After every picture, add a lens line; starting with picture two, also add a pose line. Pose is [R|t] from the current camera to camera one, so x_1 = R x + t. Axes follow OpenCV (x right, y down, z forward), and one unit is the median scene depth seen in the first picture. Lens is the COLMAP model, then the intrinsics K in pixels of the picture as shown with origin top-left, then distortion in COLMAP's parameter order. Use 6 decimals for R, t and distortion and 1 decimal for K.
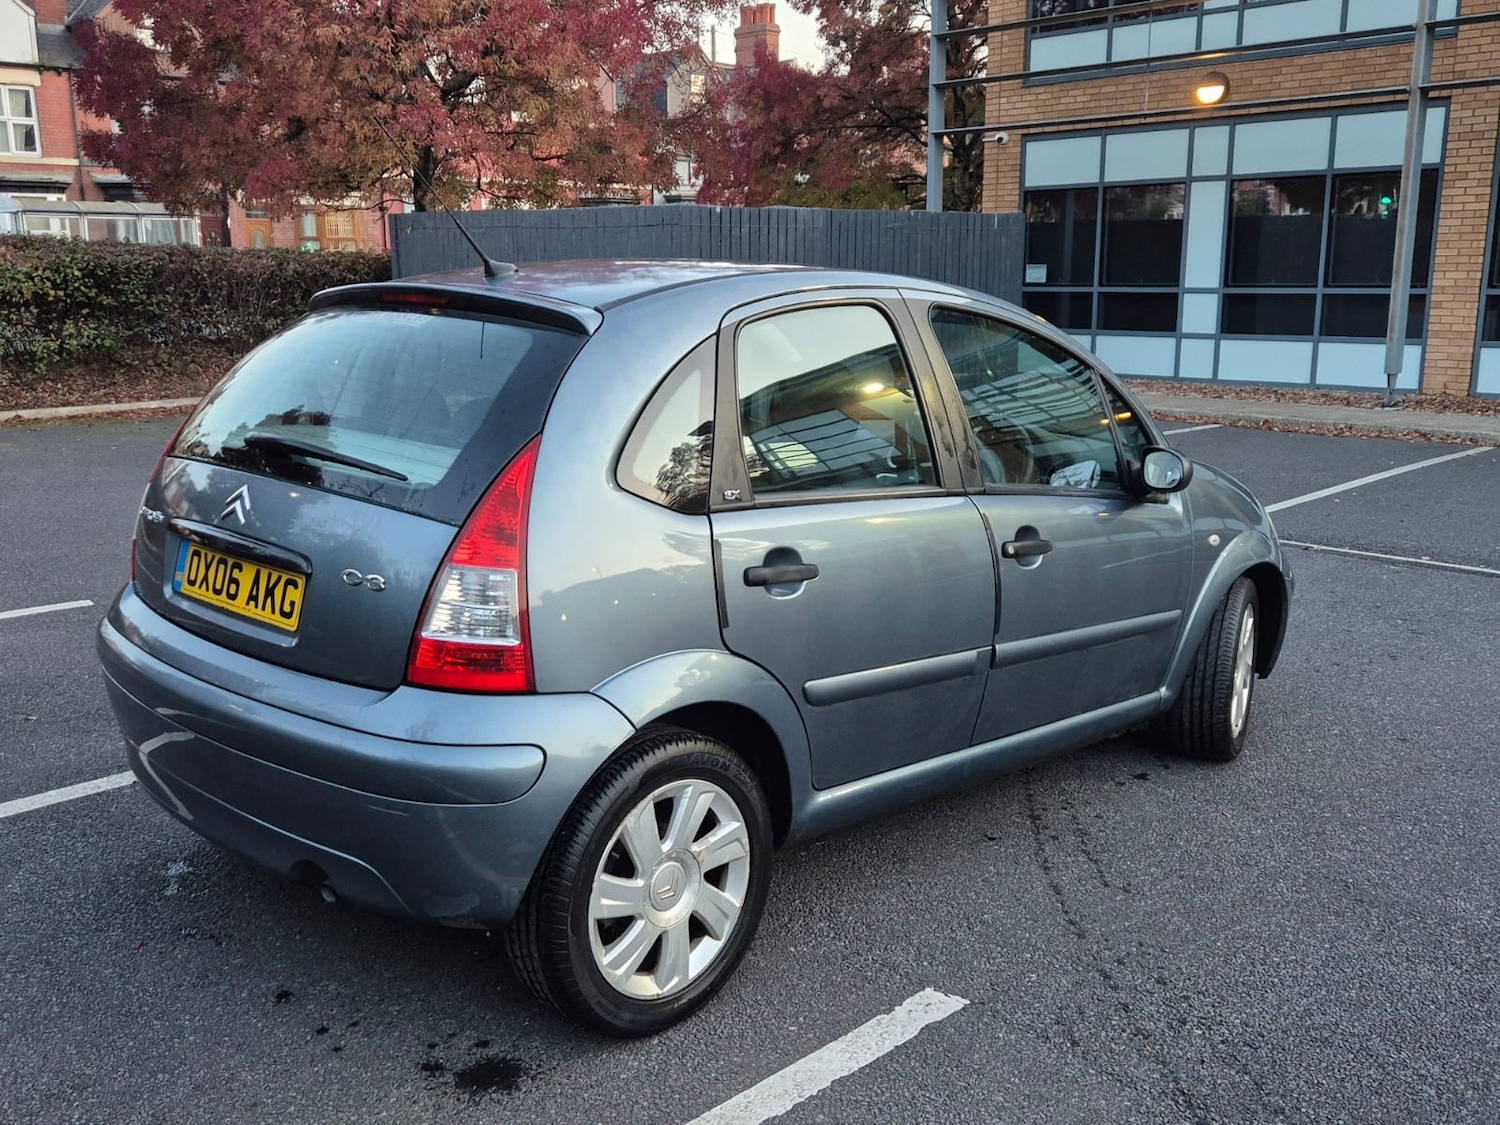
lens RADIAL K [[1394.5, 0, 732.1], [0, 1394.5, 553.6], [0, 0, 1]] dist [0.095987, -0.104961]
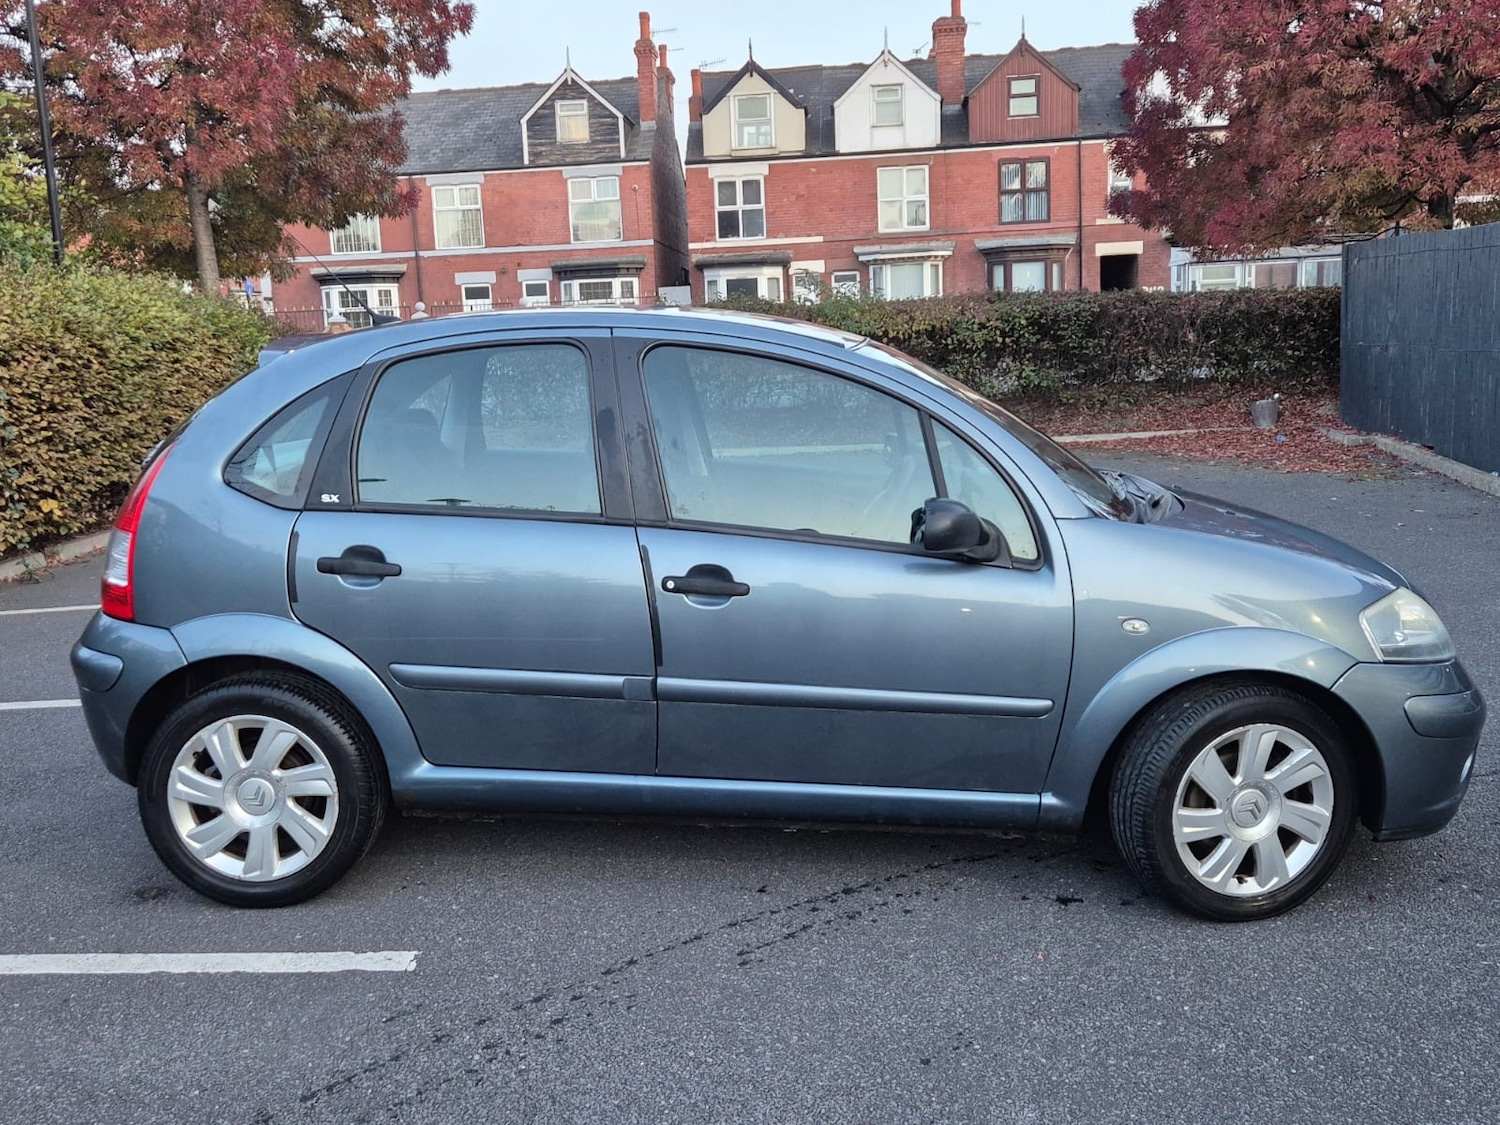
lens RADIAL K [[1394.5, 0, 732.1], [0, 1394.5, 553.6], [0, 0, 1]] dist [0.095987, -0.104961]
pose [[0.664643, 0.095467, -0.741037, 0.859901], [-0.116170, 0.992946, 0.023727, -0.048075], [0.738075, 0.070316, 0.671045, 0.318396]]
